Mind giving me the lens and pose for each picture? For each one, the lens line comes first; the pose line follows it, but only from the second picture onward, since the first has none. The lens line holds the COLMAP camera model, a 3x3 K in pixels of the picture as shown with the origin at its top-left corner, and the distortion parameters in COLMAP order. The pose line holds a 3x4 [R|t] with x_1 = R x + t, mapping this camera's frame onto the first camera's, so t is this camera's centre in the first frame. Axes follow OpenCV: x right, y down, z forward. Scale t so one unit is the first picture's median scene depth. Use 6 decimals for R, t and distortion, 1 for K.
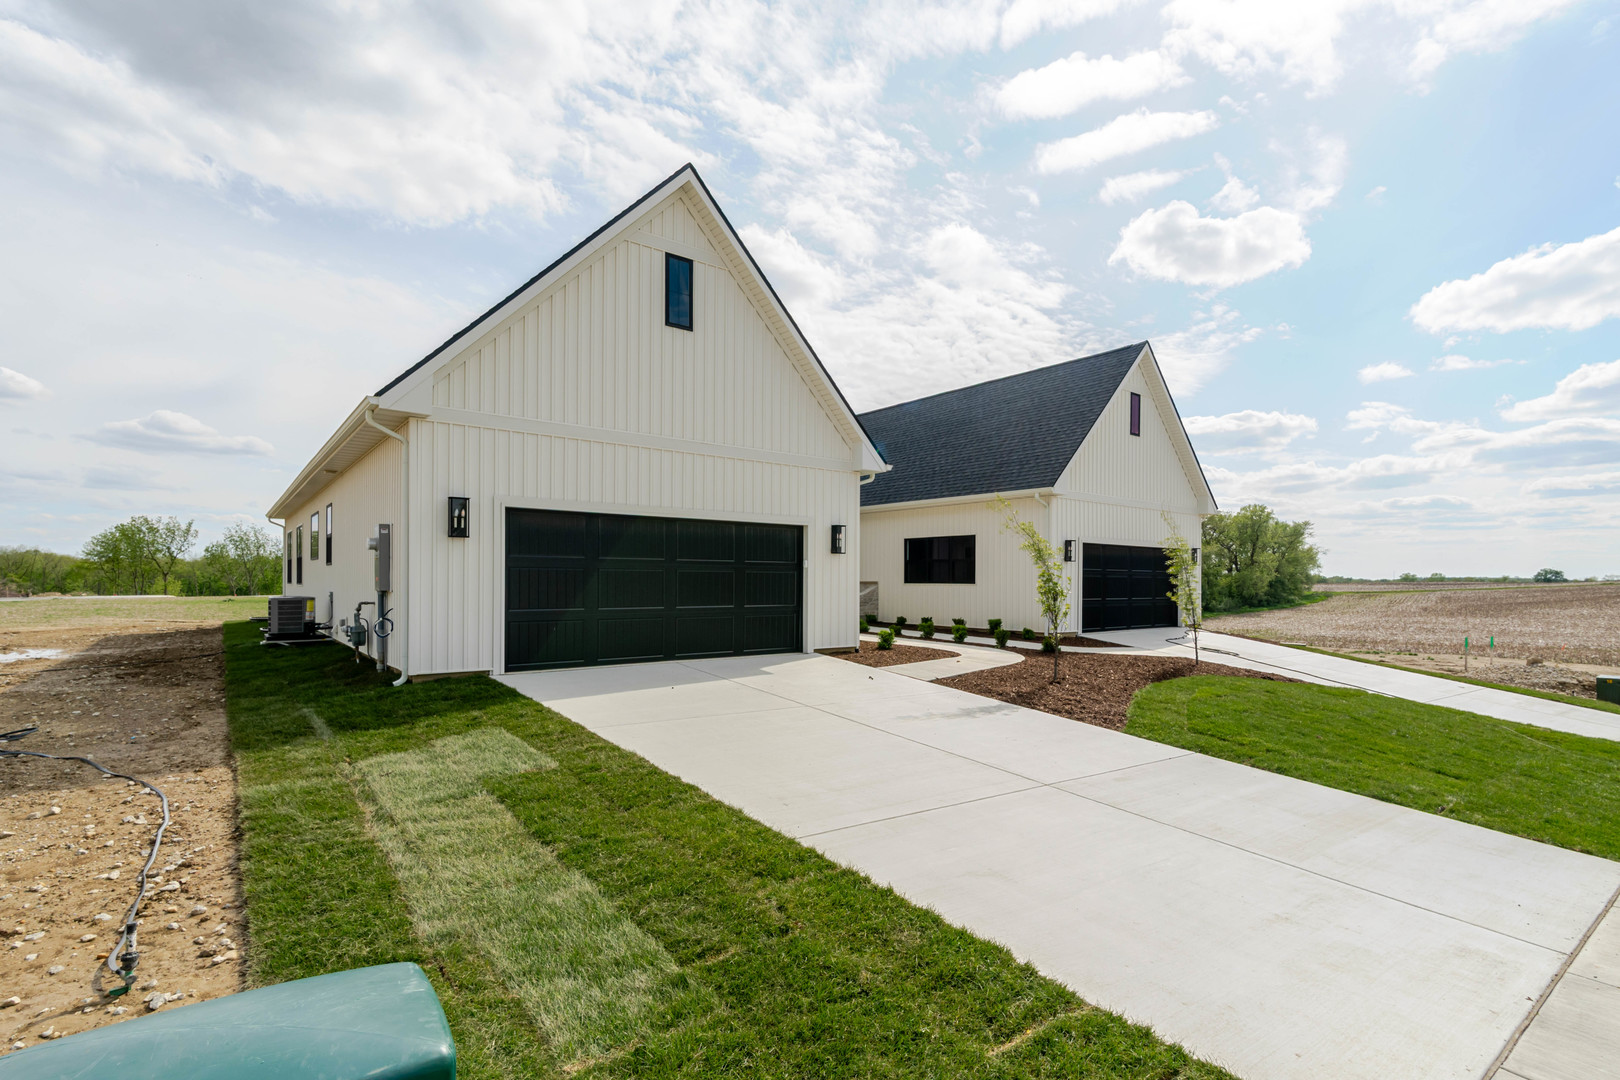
lens RADIAL K [[783.6, 0, 804.8], [0, 783.6, 577.0], [0, 0, 1]] dist [0.013215, 0.000160]
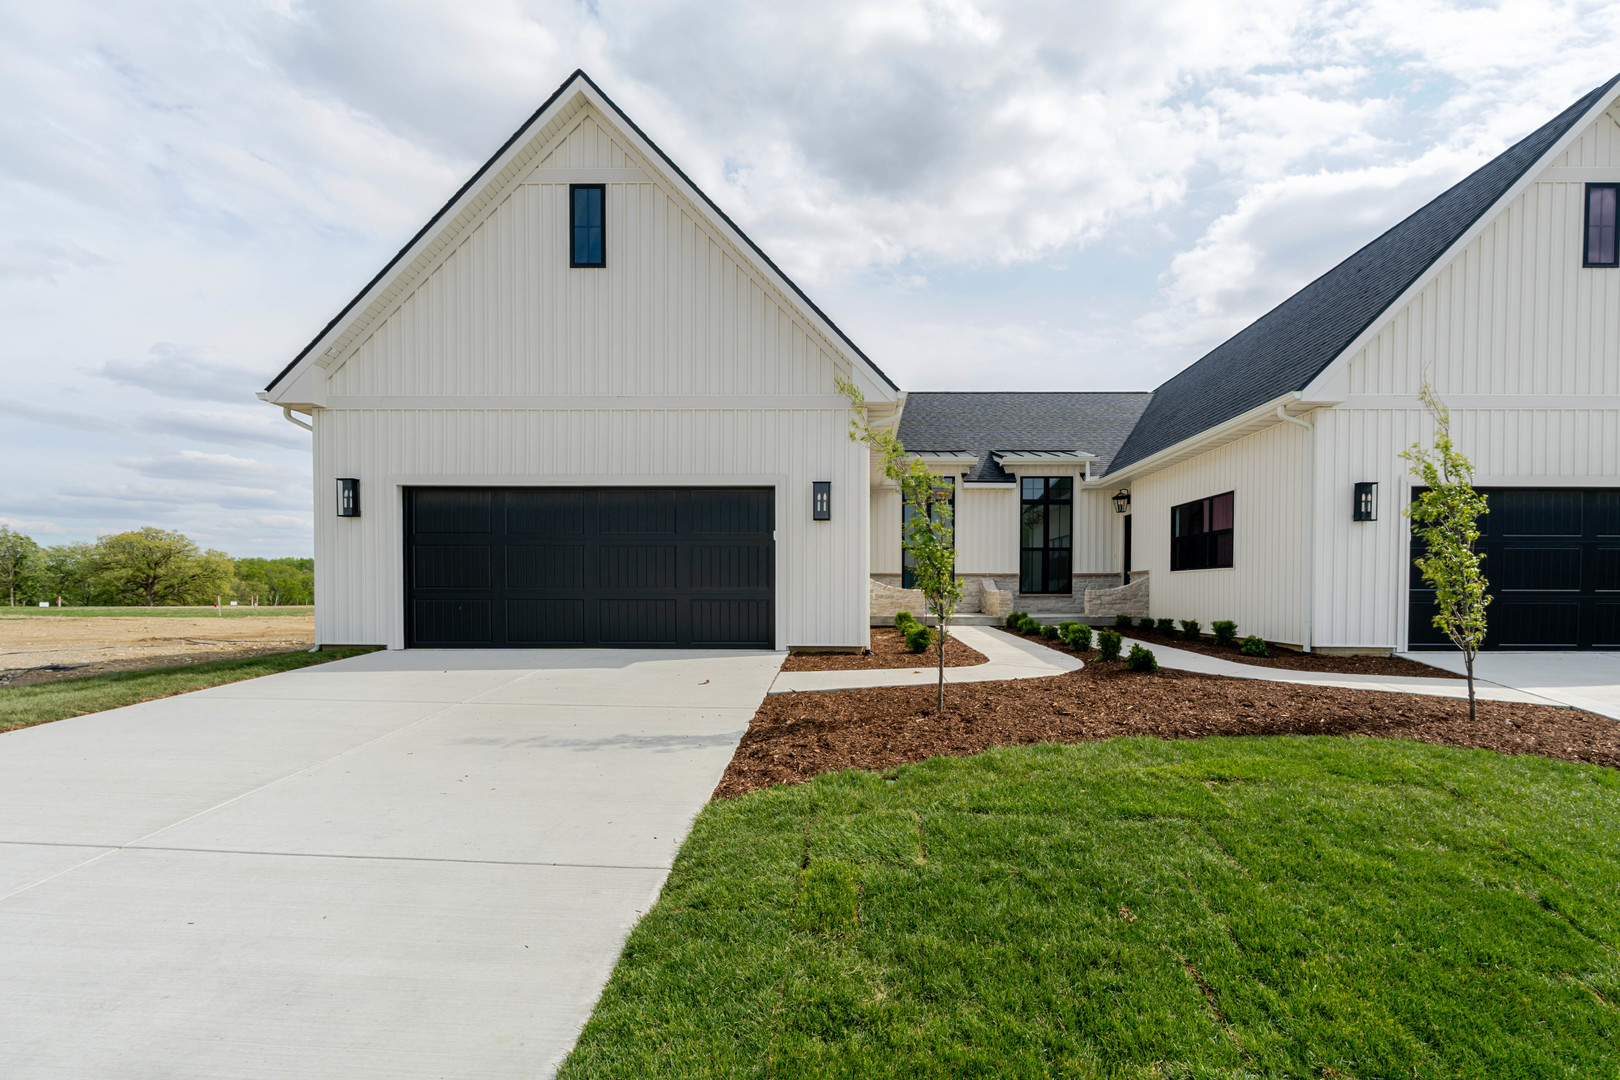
lens RADIAL K [[783.6, 0, 804.8], [0, 783.6, 577.0], [0, 0, 1]] dist [0.013215, 0.000160]
pose [[0.778886, 0.009992, -0.627086, 0.570581], [0.005082, 0.999740, 0.022242, 0.007607], [0.627145, -0.020511, 0.778632, 0.460033]]
